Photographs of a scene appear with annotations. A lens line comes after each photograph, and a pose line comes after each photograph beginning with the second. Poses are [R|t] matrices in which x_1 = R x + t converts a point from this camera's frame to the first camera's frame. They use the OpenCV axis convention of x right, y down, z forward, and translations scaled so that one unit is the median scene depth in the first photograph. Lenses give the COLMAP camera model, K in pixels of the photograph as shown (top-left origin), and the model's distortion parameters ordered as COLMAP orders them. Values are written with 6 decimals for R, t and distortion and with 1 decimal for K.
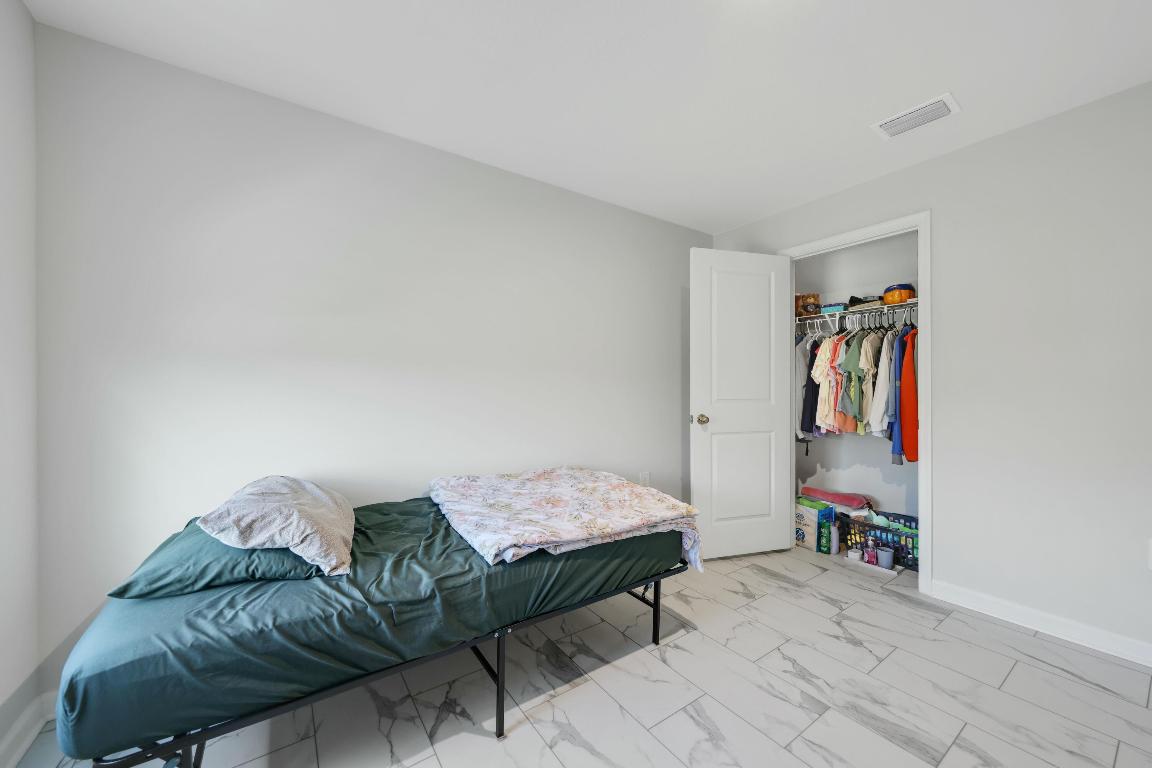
lens RADIAL K [[431.6, 0, 573.0], [0, 431.6, 378.5], [0, 0, 1]] dist [-0.003924, -0.000113]
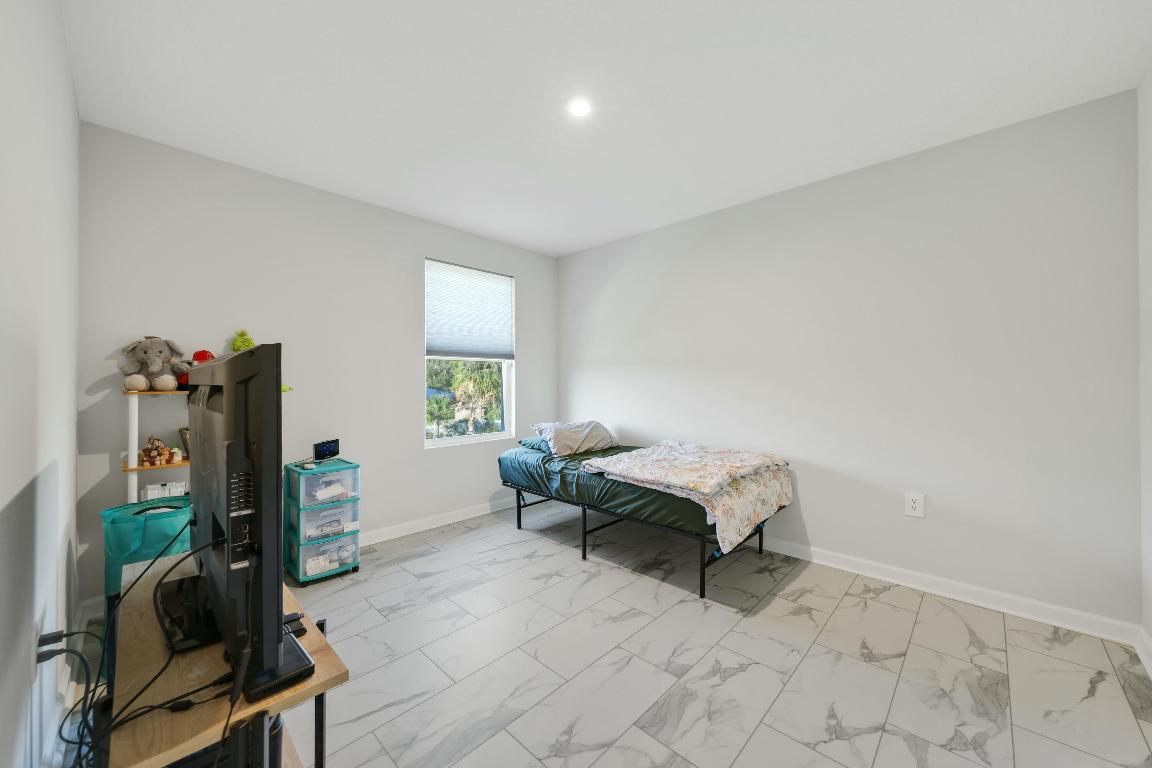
lens RADIAL K [[431.6, 0, 575.9], [0, 431.6, 380.2], [0, 0, 1]] dist [-0.003924, -0.000113]
pose [[0.198754, 0.000014, -0.980049, 1.541222], [0.018385, 0.999824, 0.003743, 0.012670], [0.979877, -0.018762, 0.198719, 0.528442]]
